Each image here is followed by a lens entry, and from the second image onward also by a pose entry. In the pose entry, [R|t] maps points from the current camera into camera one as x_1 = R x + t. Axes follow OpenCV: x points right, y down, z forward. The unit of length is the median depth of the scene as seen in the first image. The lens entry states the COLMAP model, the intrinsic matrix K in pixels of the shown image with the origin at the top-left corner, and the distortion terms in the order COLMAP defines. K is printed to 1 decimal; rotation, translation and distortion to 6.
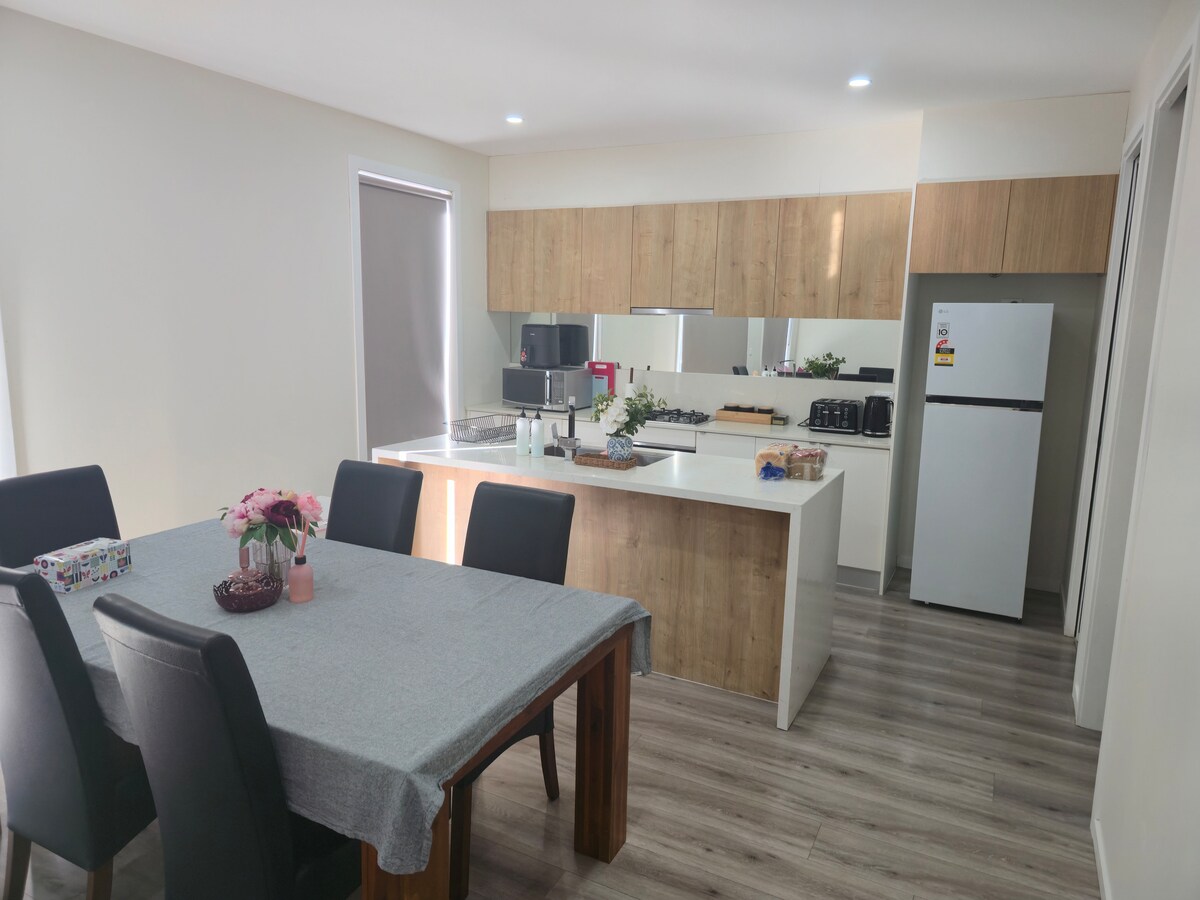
lens RADIAL K [[833.7, 0, 599.5], [0, 833.7, 445.6], [0, 0, 1]] dist [0.061607, -0.013883]
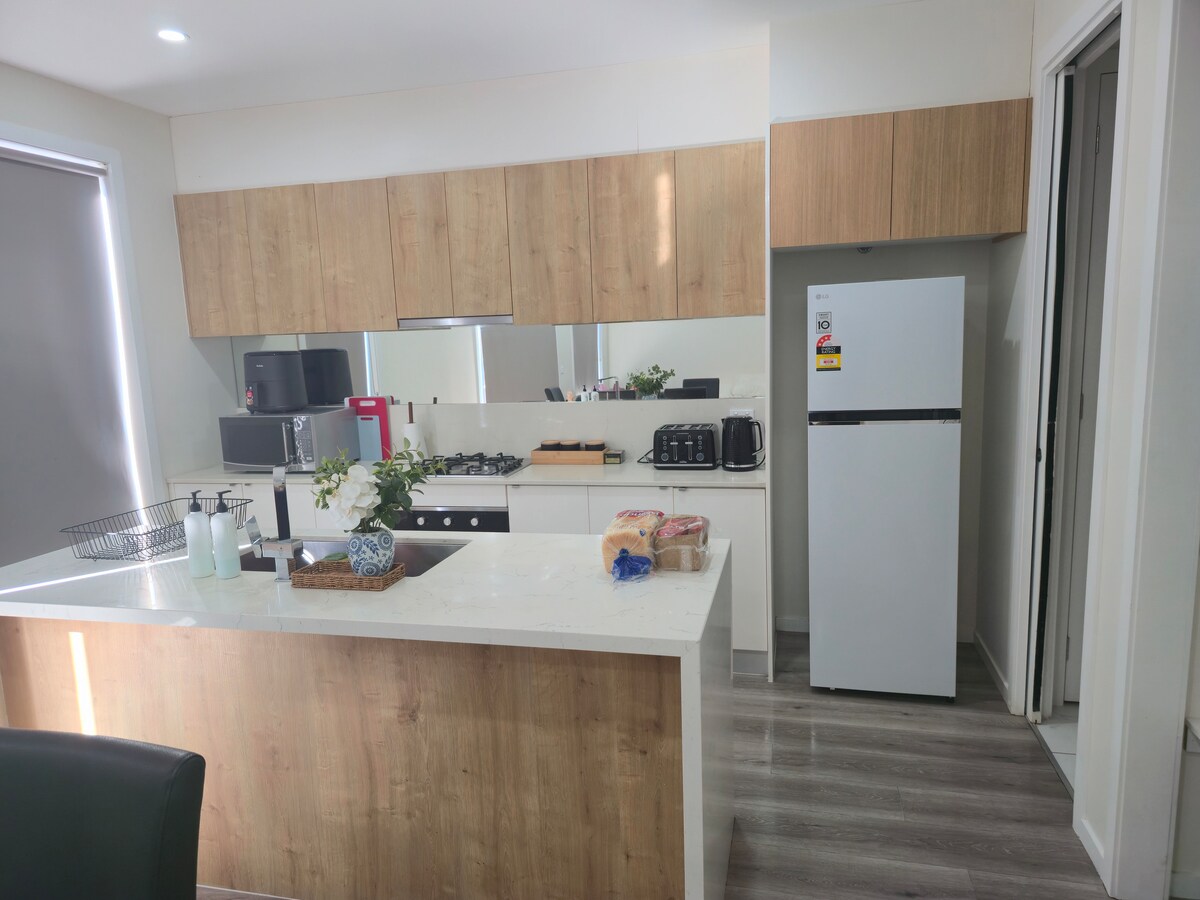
lens RADIAL K [[804.6, 0, 593.1], [0, 804.6, 451.2], [0, 0, 1]] dist [0.042023, -0.021547]
pose [[0.972632, -0.093484, 0.212714, 0.048080], [0.096741, 0.995297, -0.004931, -0.037603], [-0.211253, 0.025374, 0.977102, 0.327185]]
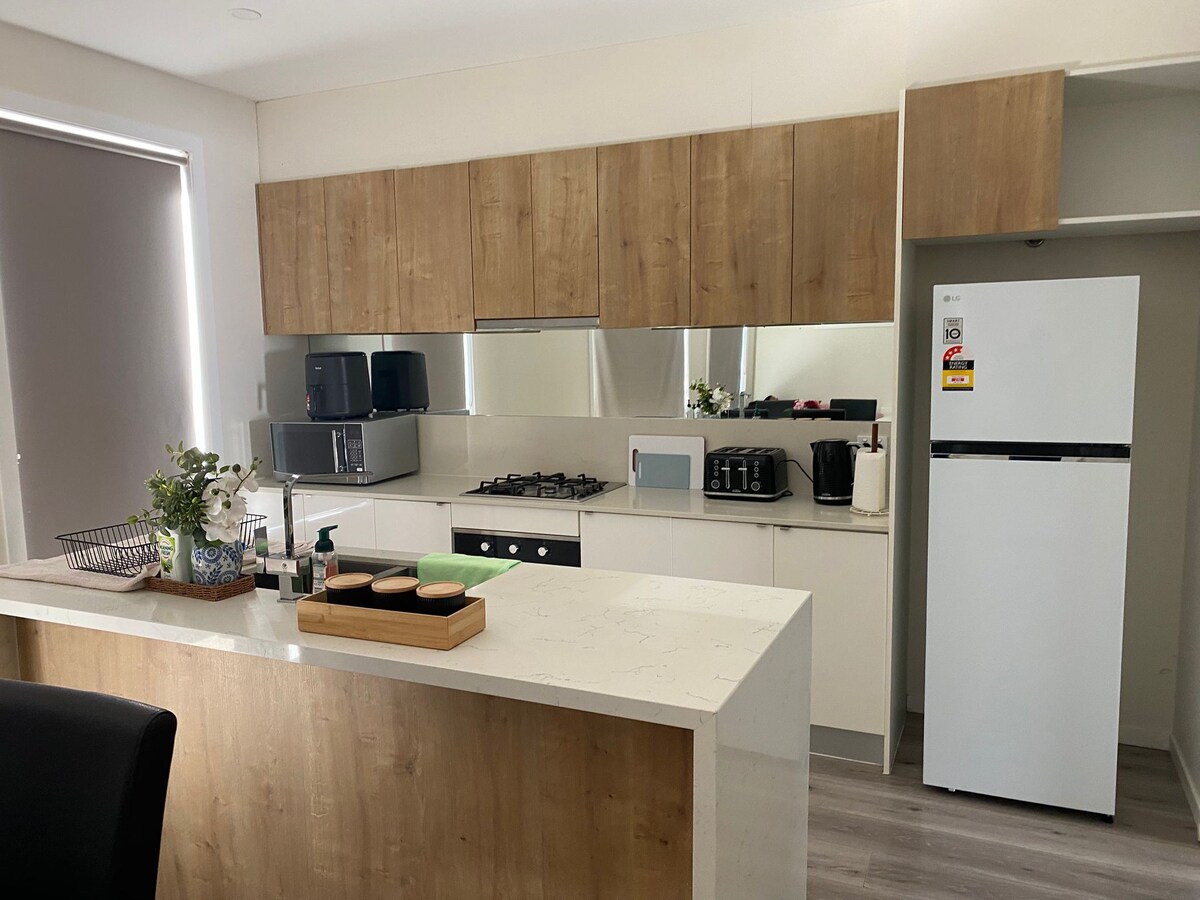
lens RADIAL K [[922.7, 0, 588.3], [0, 922.7, 454.2], [0, 0, 1]] dist [0.024843, -0.012743]
pose [[0.998419, -0.043405, 0.035701, 0.107124], [0.044902, 0.998097, -0.042265, -0.032119], [-0.033799, 0.043801, 0.998468, 0.333549]]
